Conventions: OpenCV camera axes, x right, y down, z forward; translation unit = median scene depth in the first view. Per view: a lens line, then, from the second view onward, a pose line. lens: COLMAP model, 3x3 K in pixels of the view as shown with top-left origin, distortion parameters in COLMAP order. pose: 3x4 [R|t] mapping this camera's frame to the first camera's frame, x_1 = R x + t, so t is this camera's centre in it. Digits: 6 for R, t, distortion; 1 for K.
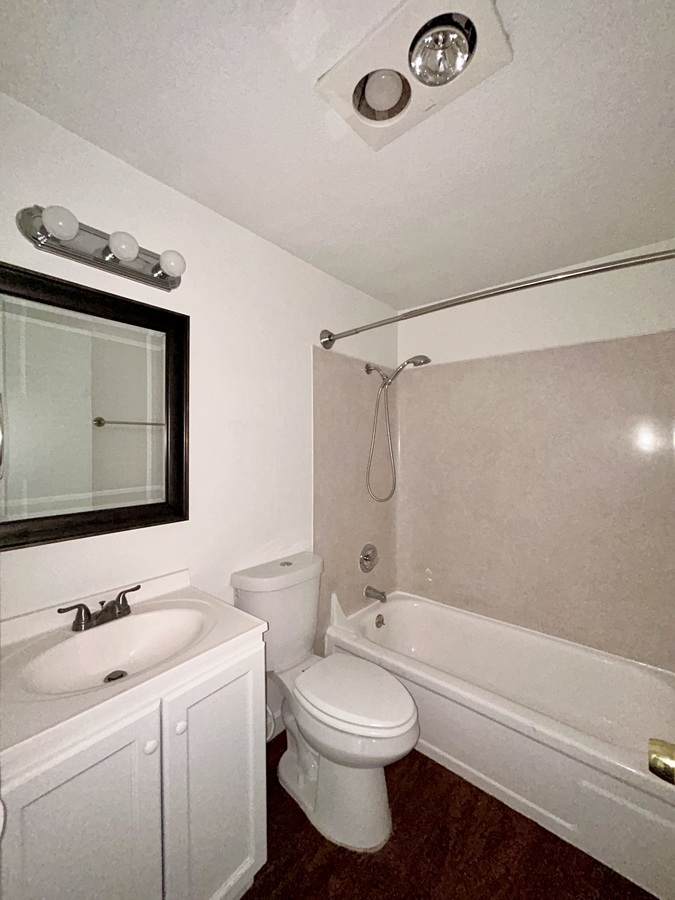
lens RADIAL K [[359.5, 0, 338.1], [0, 359.5, 448.2], [0, 0, 1]] dist [-0.000265, -0.000165]
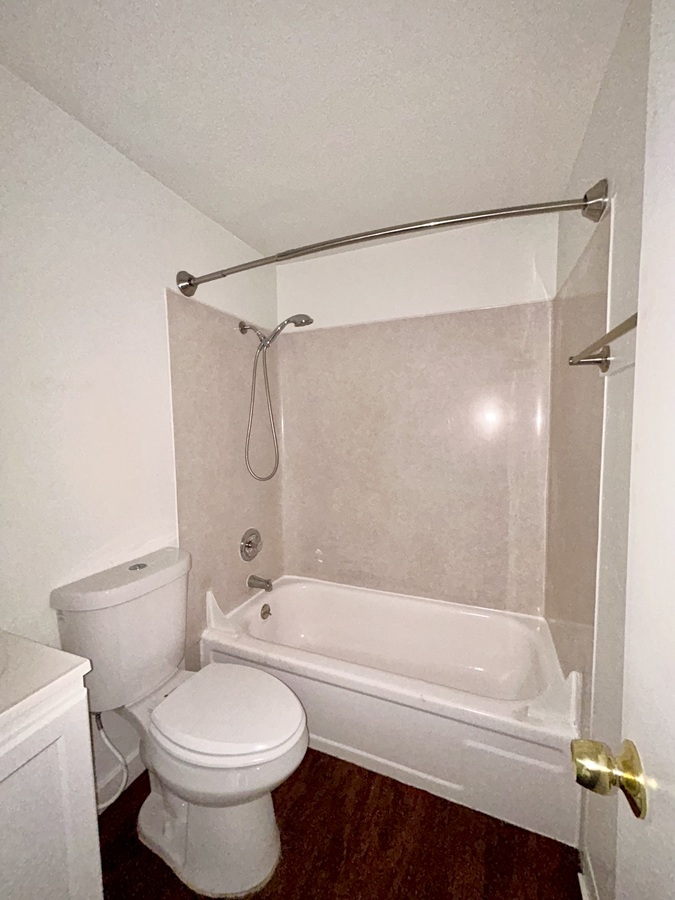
lens RADIAL K [[359.5, 0, 338.1], [0, 359.5, 448.2], [0, 0, 1]] dist [-0.000265, -0.000165]
pose [[0.952720, -0.036475, 0.301652, 0.035640], [0.020217, 0.998178, 0.056843, 0.024532], [-0.303175, -0.048057, 0.951722, 0.114608]]
